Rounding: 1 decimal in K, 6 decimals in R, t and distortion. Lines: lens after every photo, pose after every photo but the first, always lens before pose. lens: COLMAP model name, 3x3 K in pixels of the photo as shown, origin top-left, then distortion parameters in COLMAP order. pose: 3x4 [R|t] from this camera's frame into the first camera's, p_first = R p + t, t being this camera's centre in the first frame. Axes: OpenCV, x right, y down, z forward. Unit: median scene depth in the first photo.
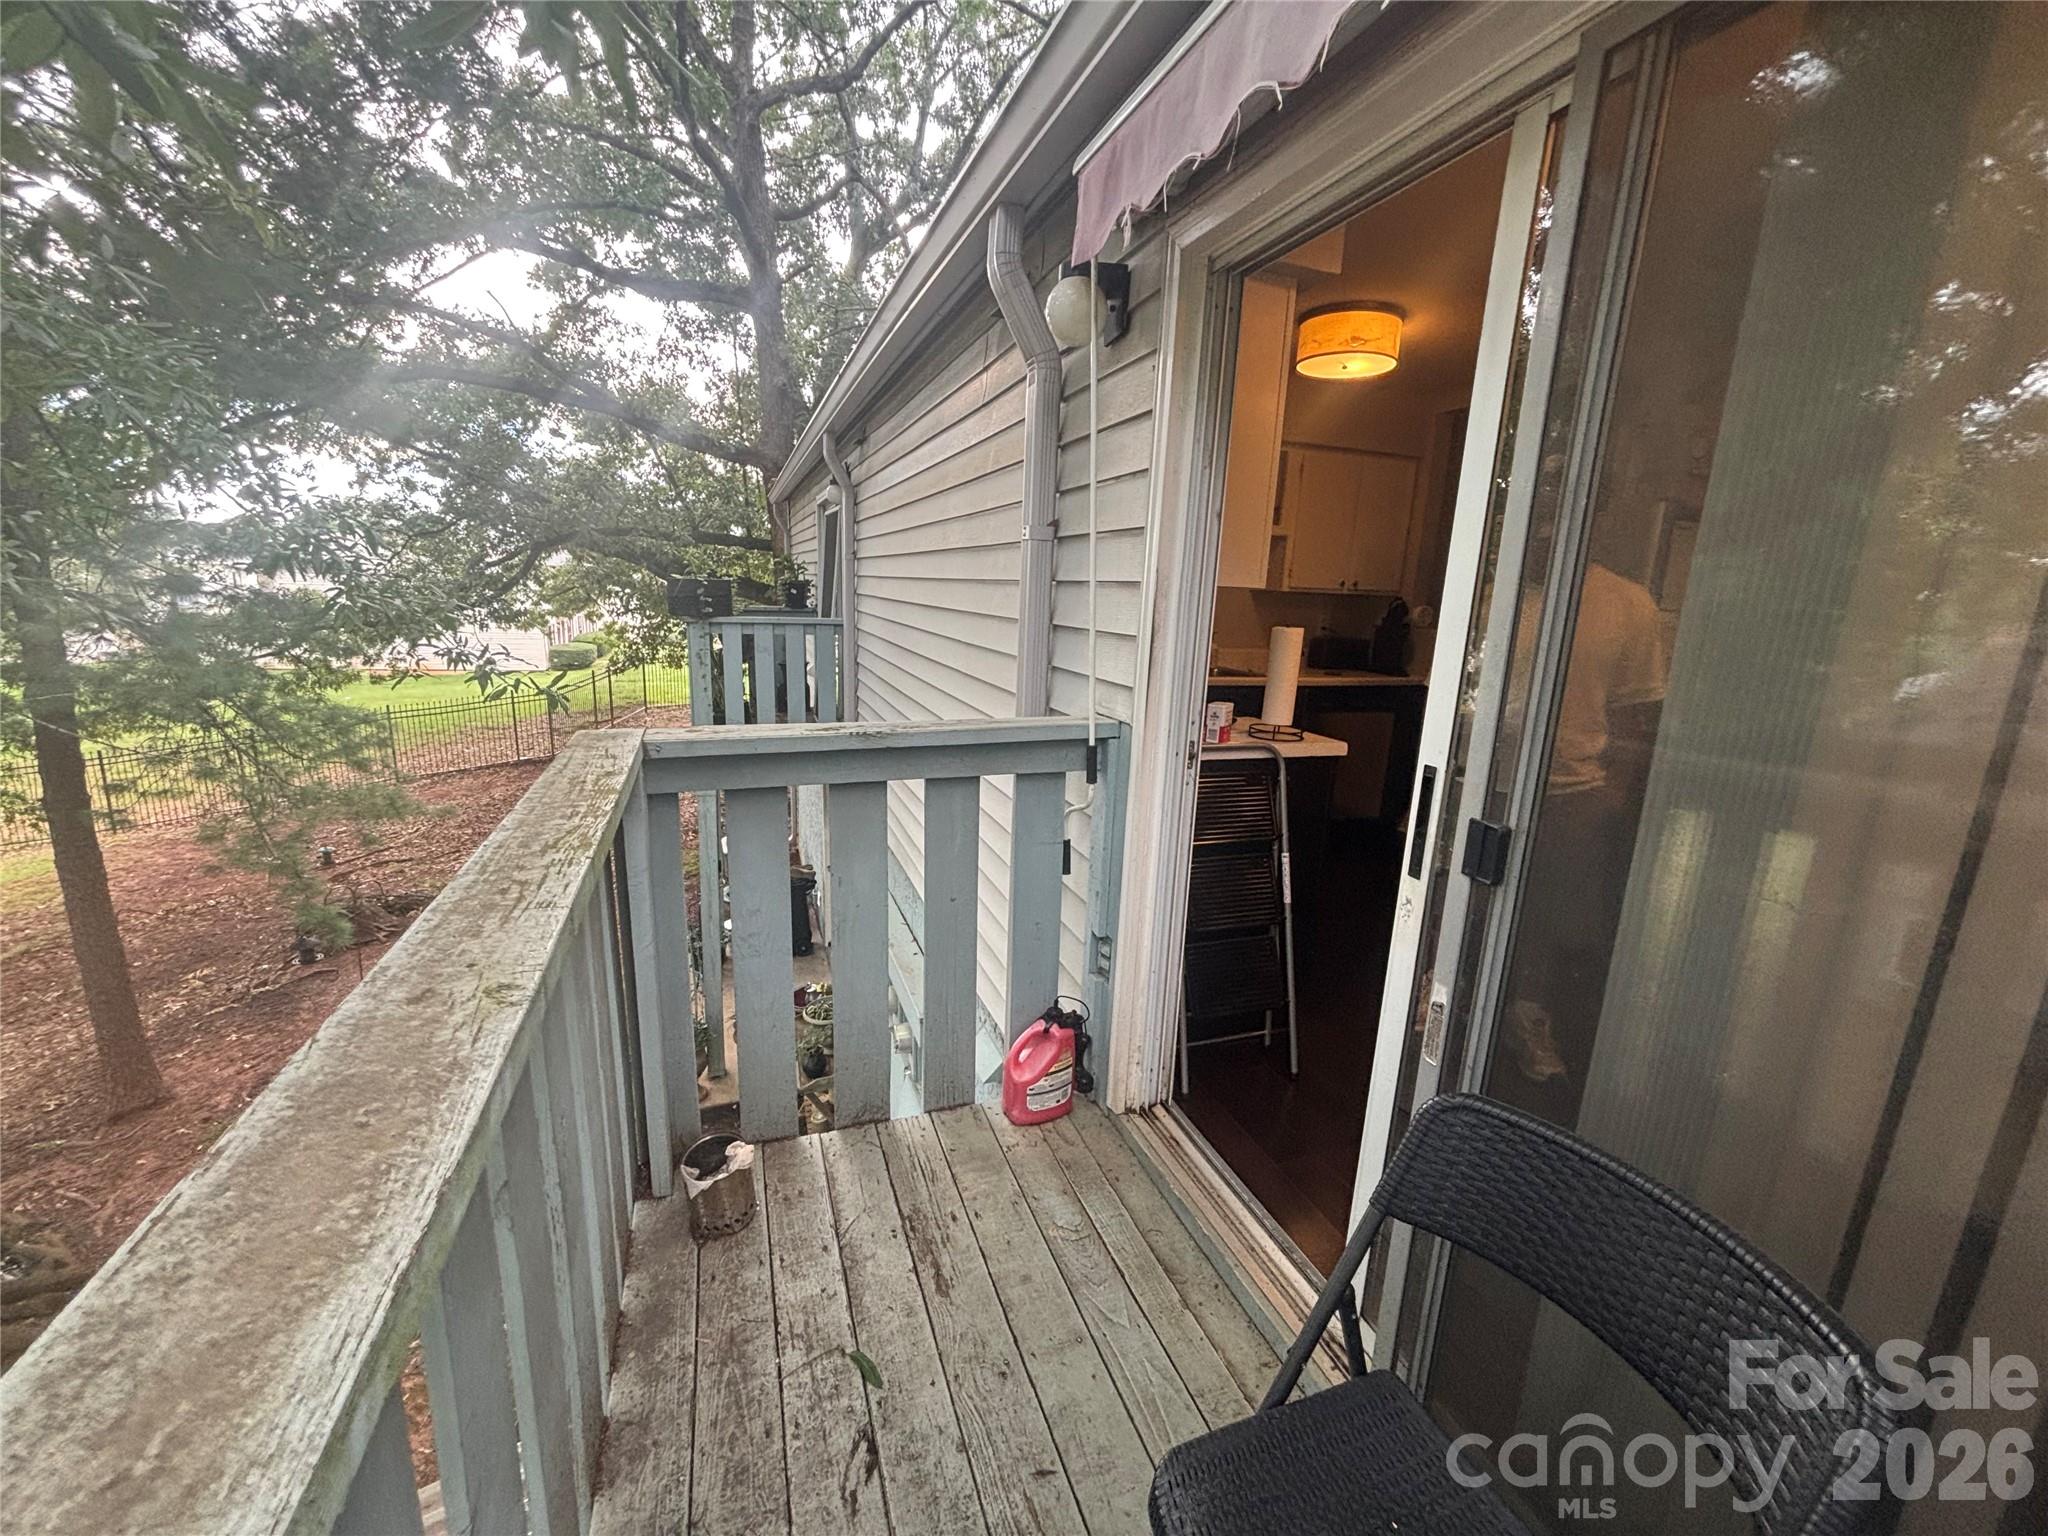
lens RADIAL K [[815.5, 0, 1016.0], [0, 815.5, 759.0], [0, 0, 1]] dist [-0.000693, -0.000030]
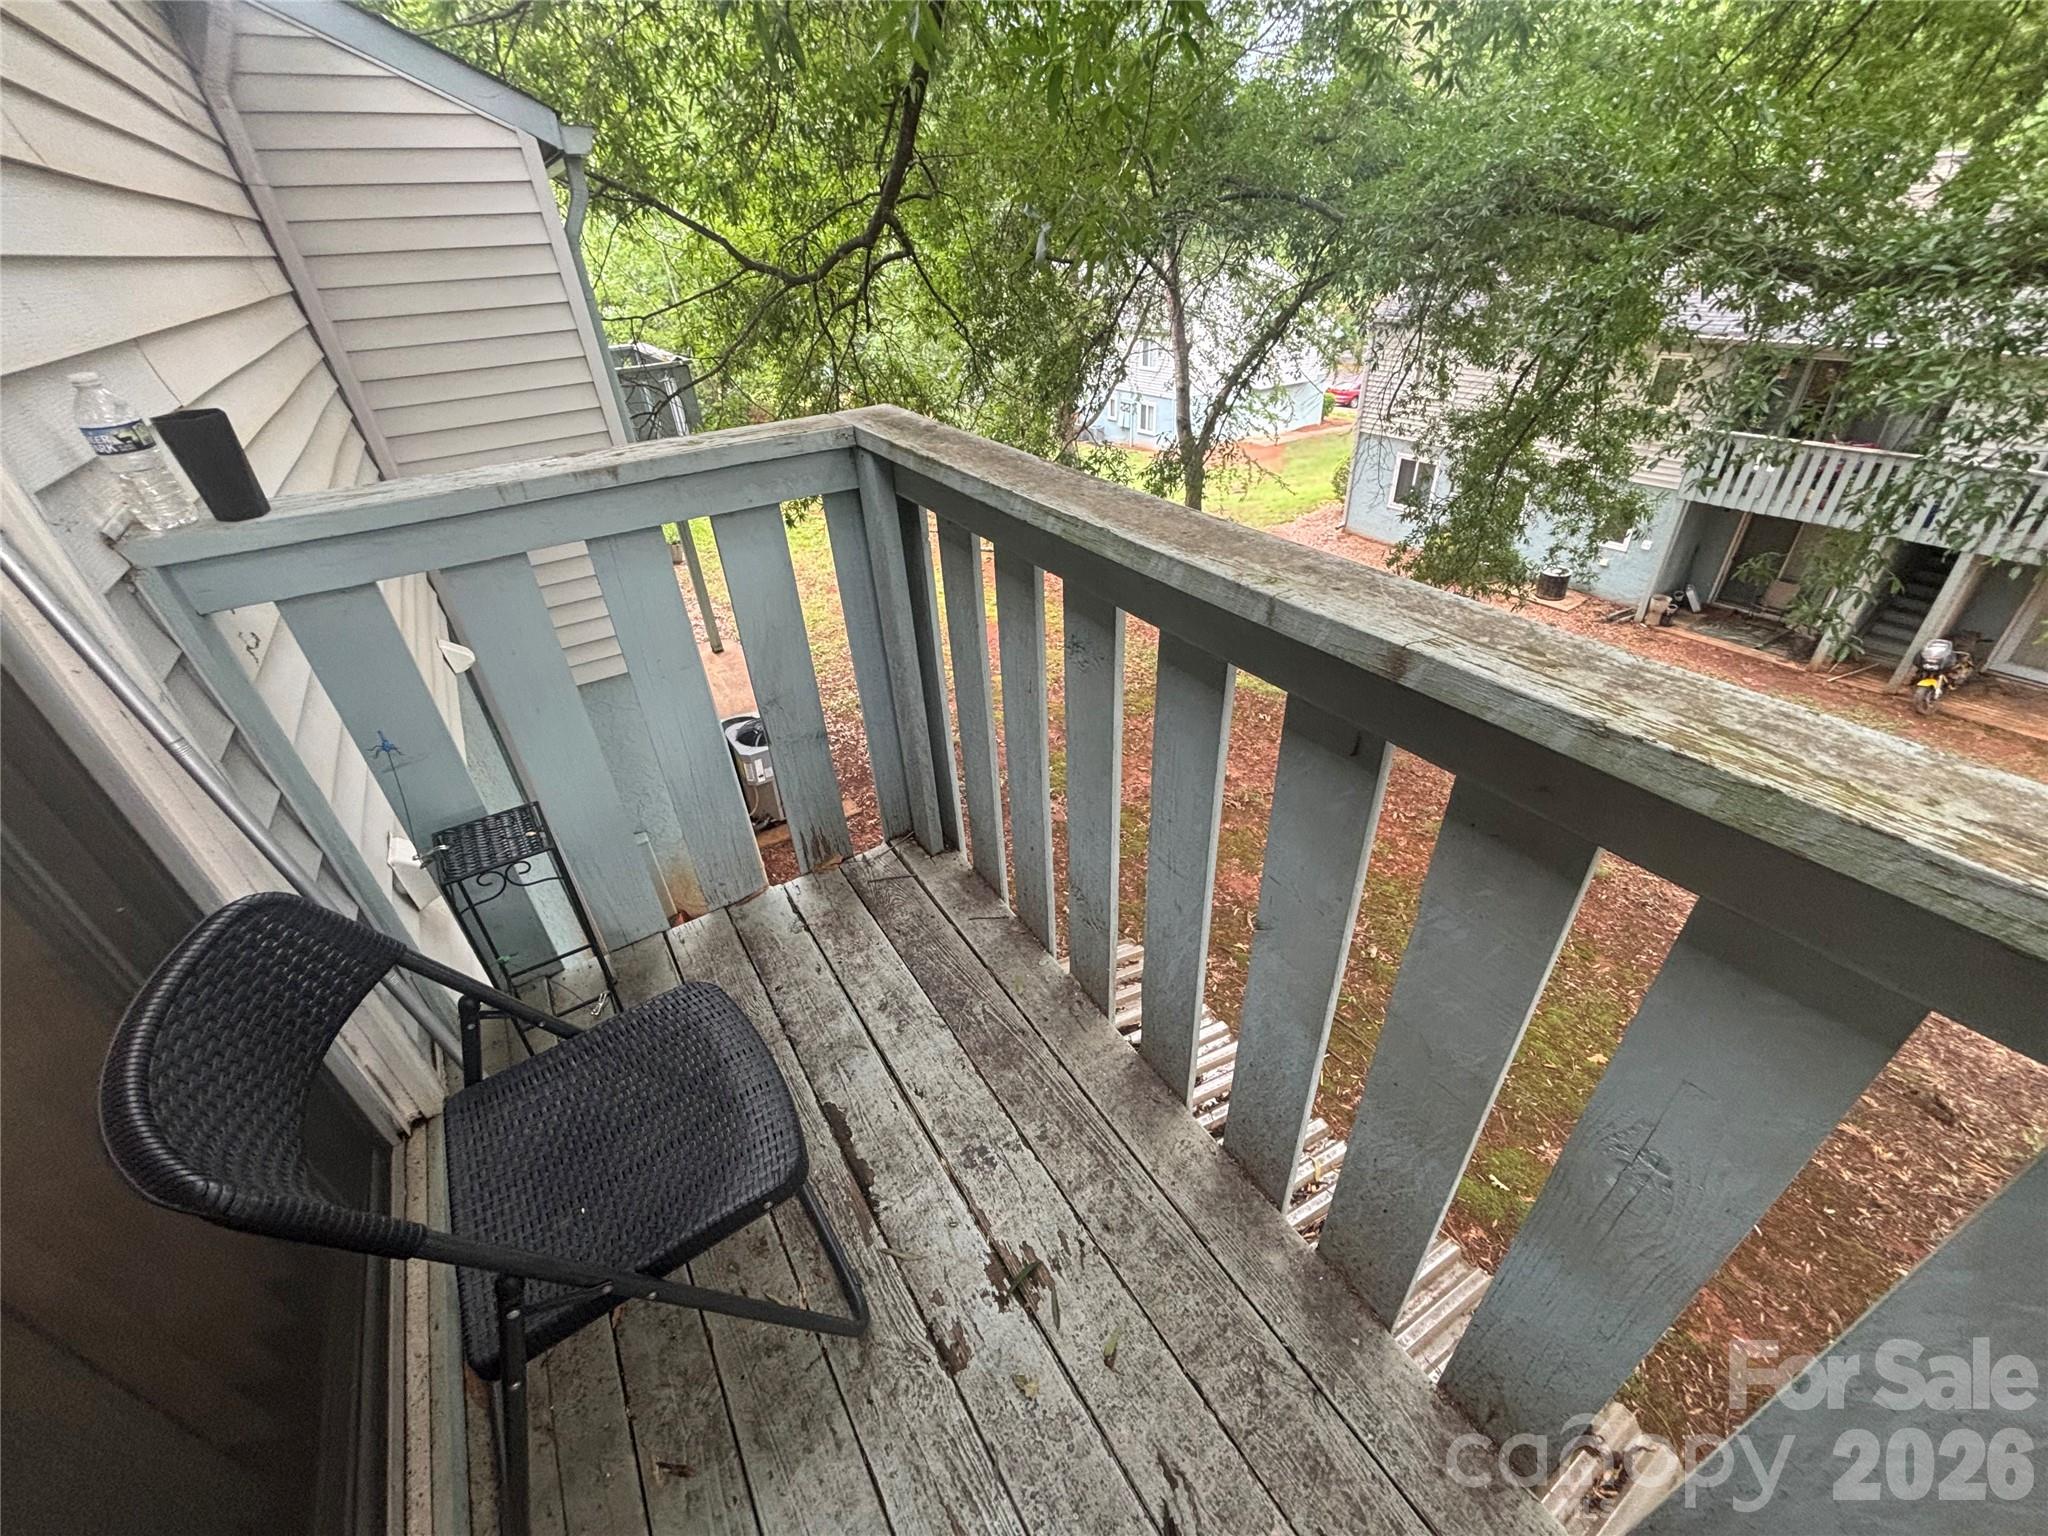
lens RADIAL K [[815.5, 0, 1016.0], [0, 815.5, 759.0], [0, 0, 1]] dist [-0.000693, -0.000030]
pose [[-0.973758, 0.137114, -0.181647, 0.009173], [-0.031549, 0.709115, 0.704387, -0.281270], [0.225390, 0.691633, -0.686181, 1.405542]]
